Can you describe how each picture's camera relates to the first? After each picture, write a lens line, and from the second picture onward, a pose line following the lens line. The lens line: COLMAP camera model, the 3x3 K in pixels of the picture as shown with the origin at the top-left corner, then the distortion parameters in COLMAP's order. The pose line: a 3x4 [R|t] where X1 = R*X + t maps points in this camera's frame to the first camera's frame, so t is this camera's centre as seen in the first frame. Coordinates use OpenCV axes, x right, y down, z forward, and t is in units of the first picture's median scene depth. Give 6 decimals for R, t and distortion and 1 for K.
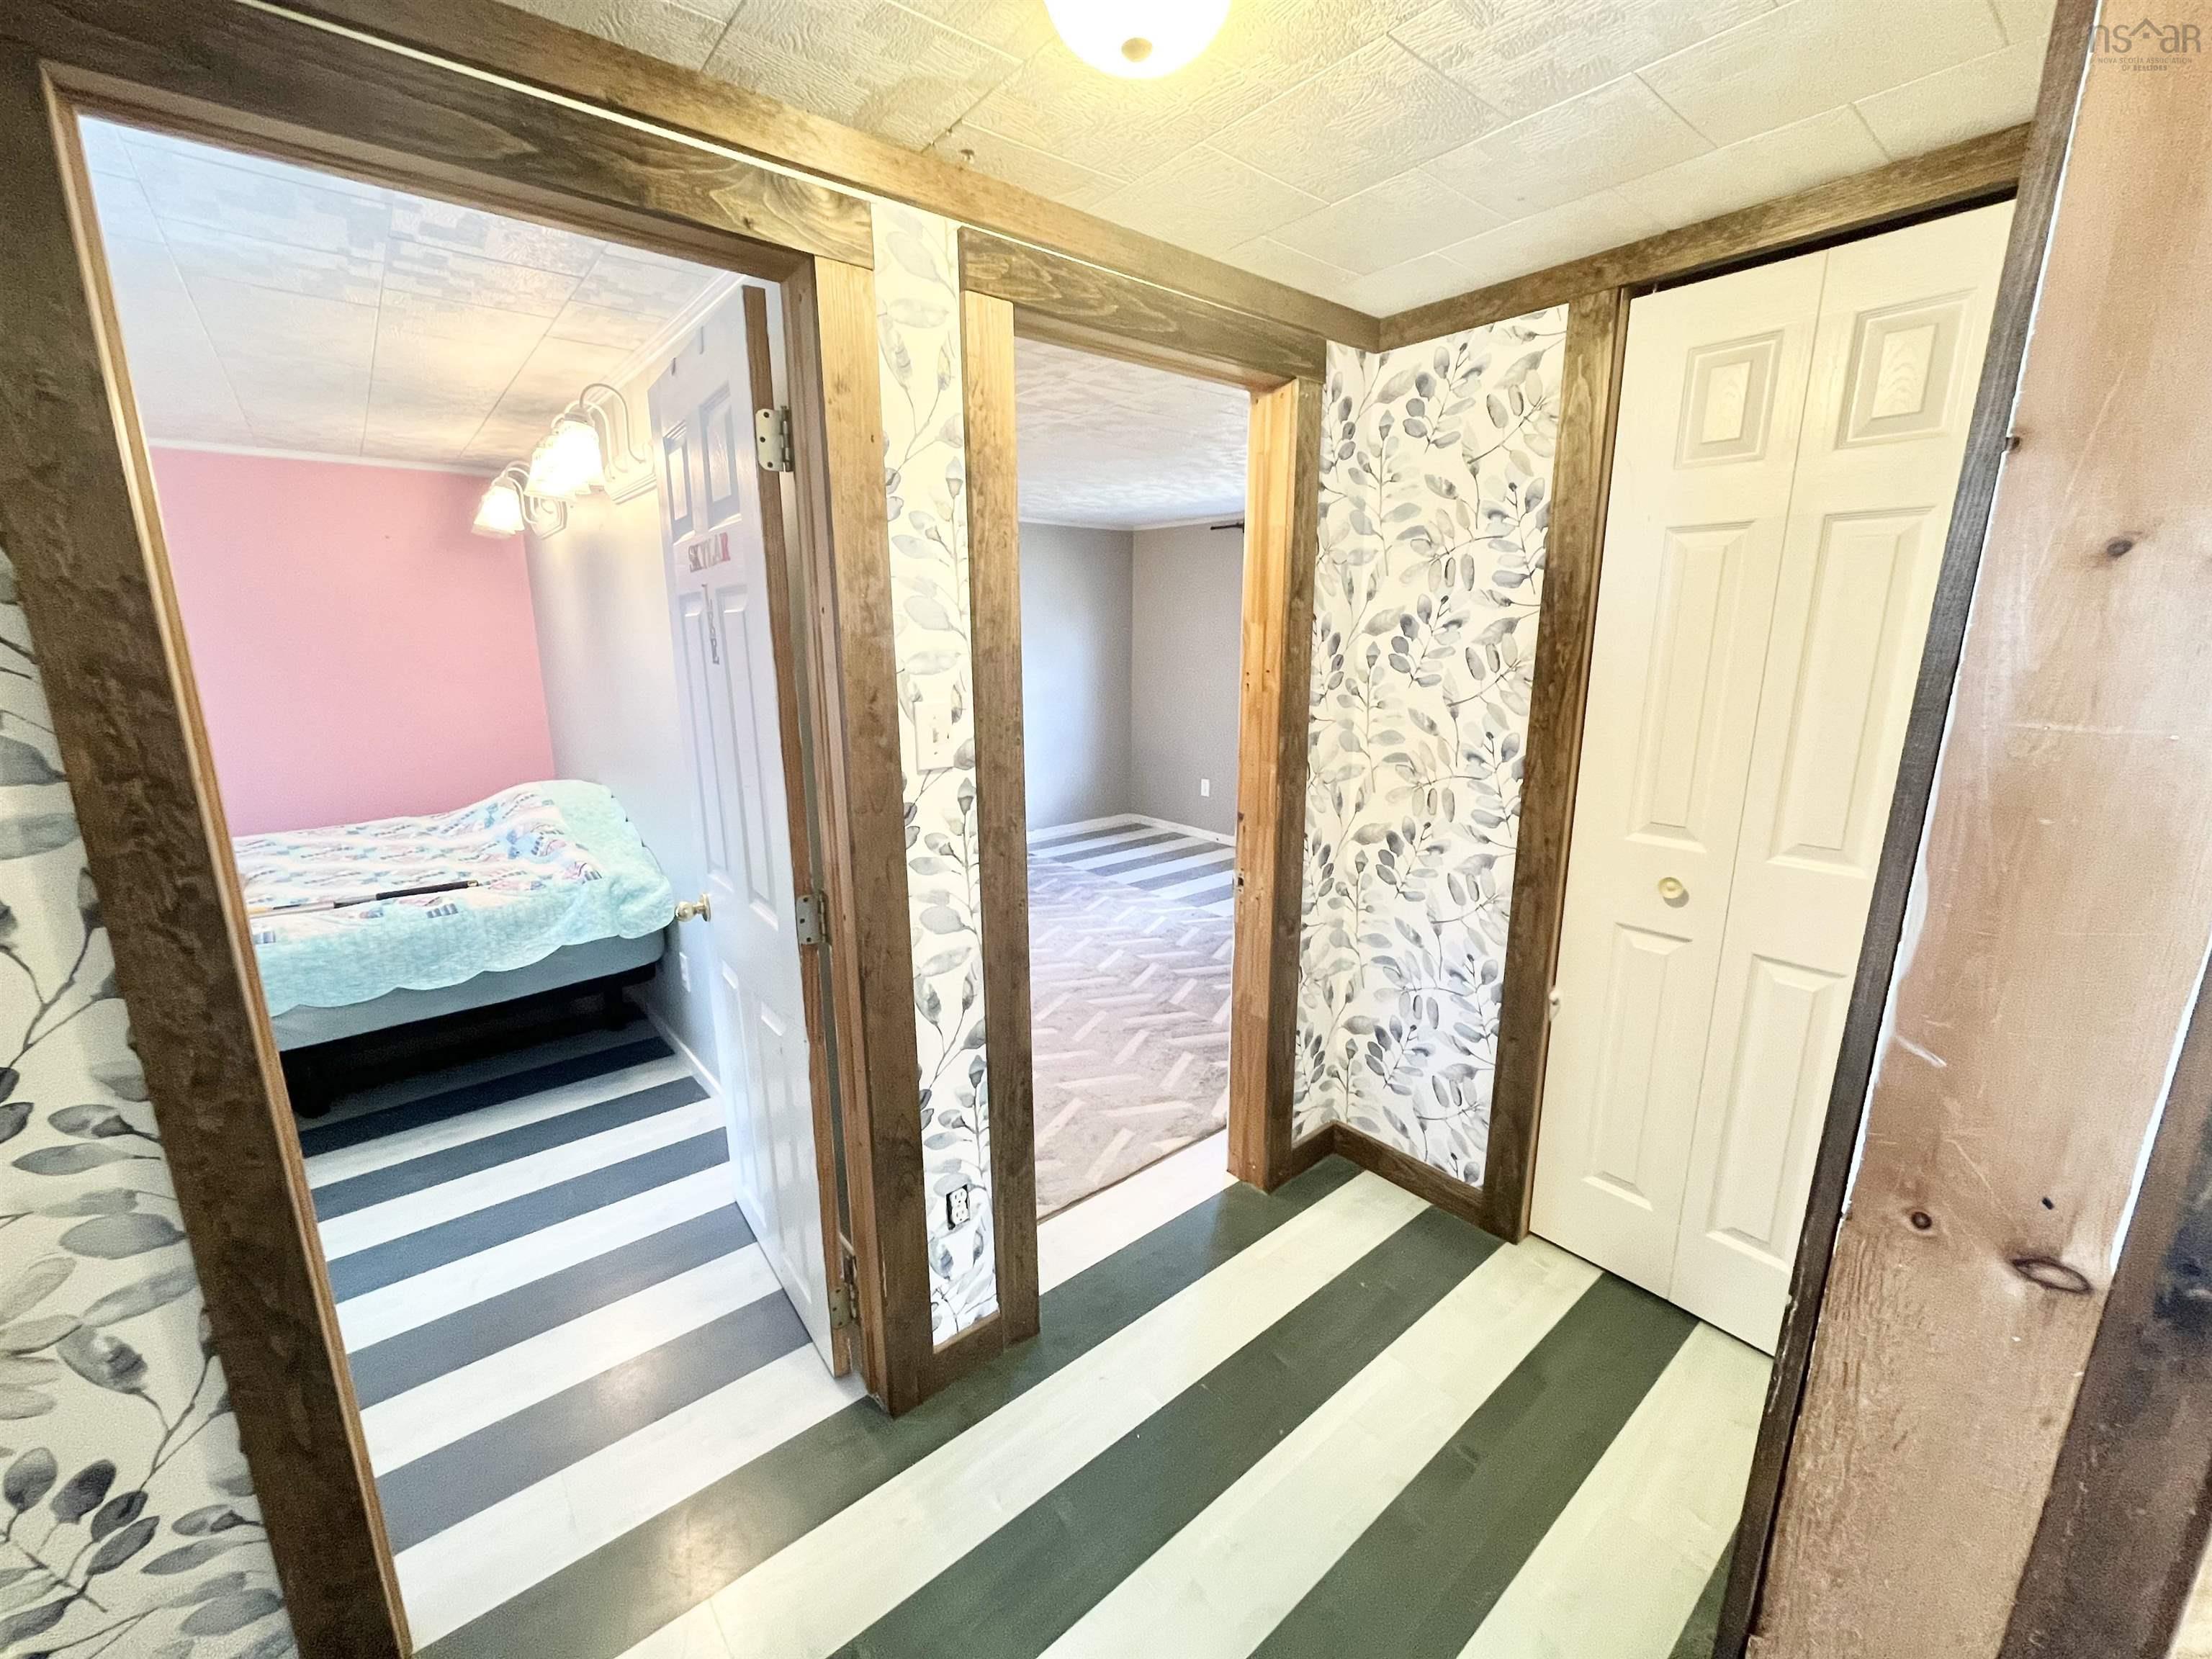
lens RADIAL K [[897.0, 0, 1097.6], [0, 897.0, 842.3], [0, 0, 1]] dist [-0.000809, -0.000130]
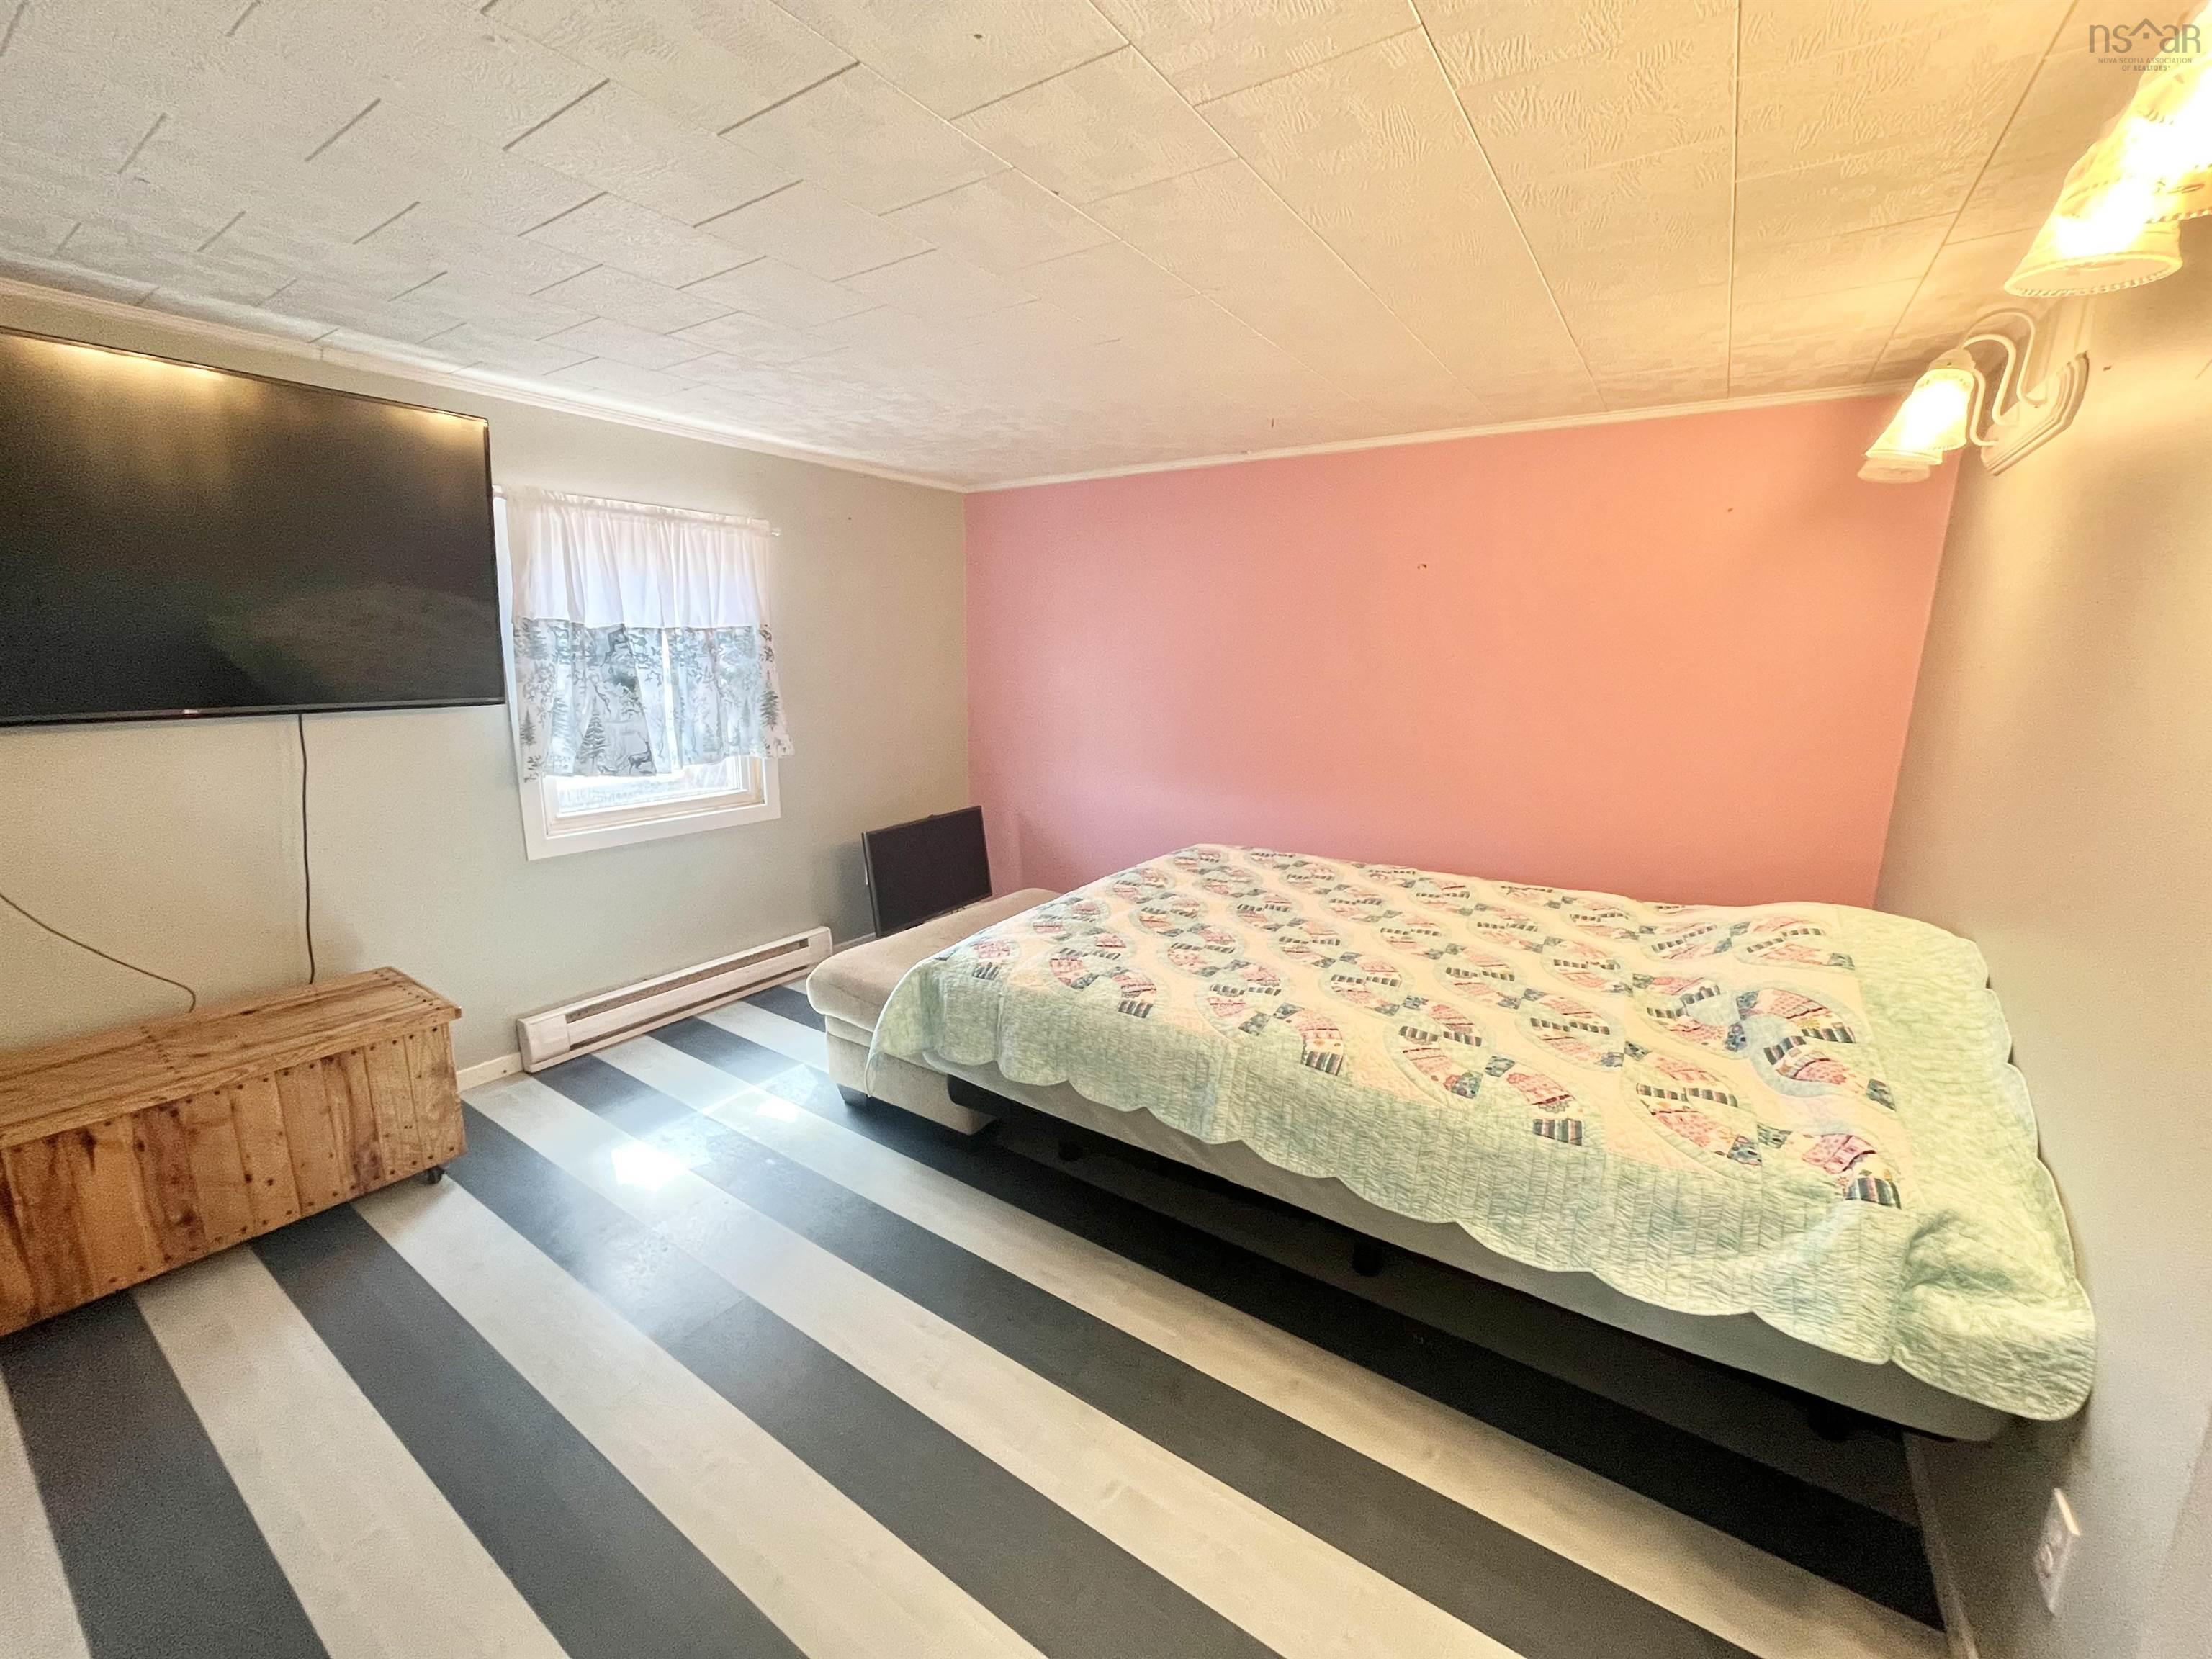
lens RADIAL K [[893.4, 0, 1103.5], [0, 893.4, 819.2], [0, 0, 1]] dist [-0.000414, -0.000329]
pose [[0.279017, 0.190874, -0.941125, -0.286727], [-0.223204, 0.966096, 0.129765, -0.109010], [0.933986, 0.173856, 0.312161, 0.469966]]
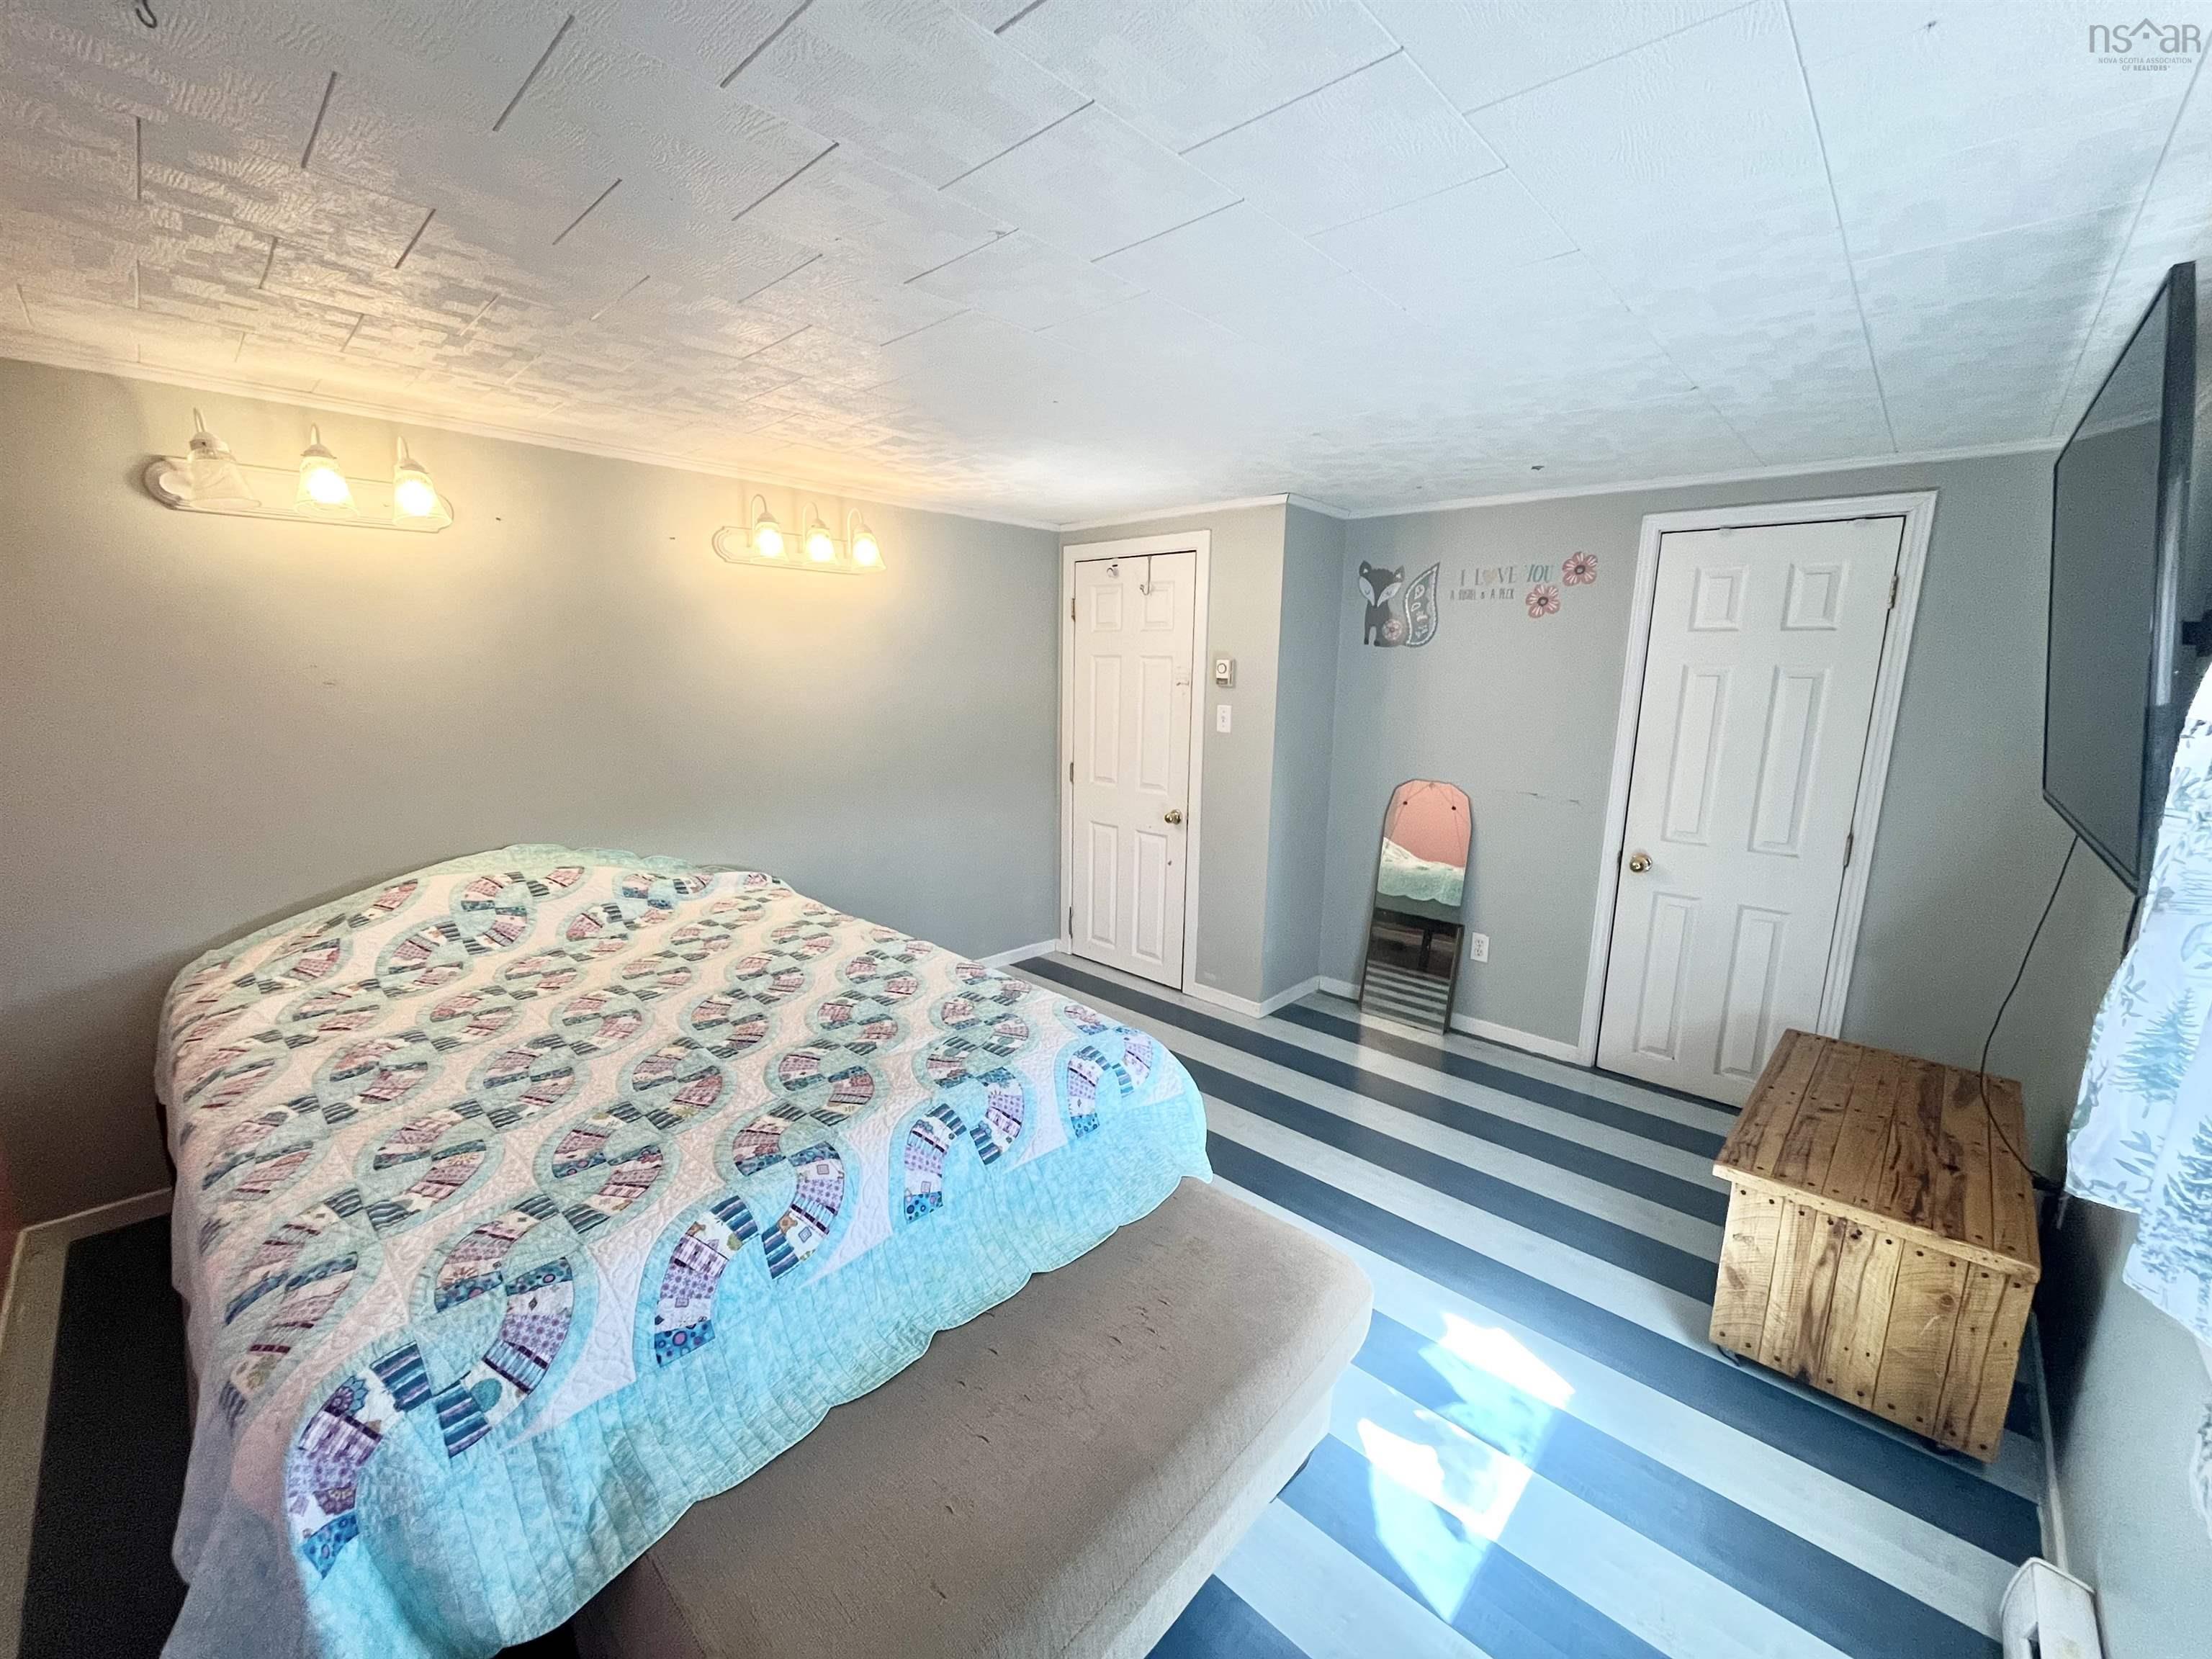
lens RADIAL K [[889.8, 0, 1097.9], [0, 889.8, 828.9], [0, 0, 1]] dist [-0.001004, -0.000323]
pose [[-0.119593, -0.179357, 0.976488, -1.734628], [0.194496, 0.960257, 0.200196, -0.172643], [-0.973585, 0.213865, -0.079956, 0.655475]]
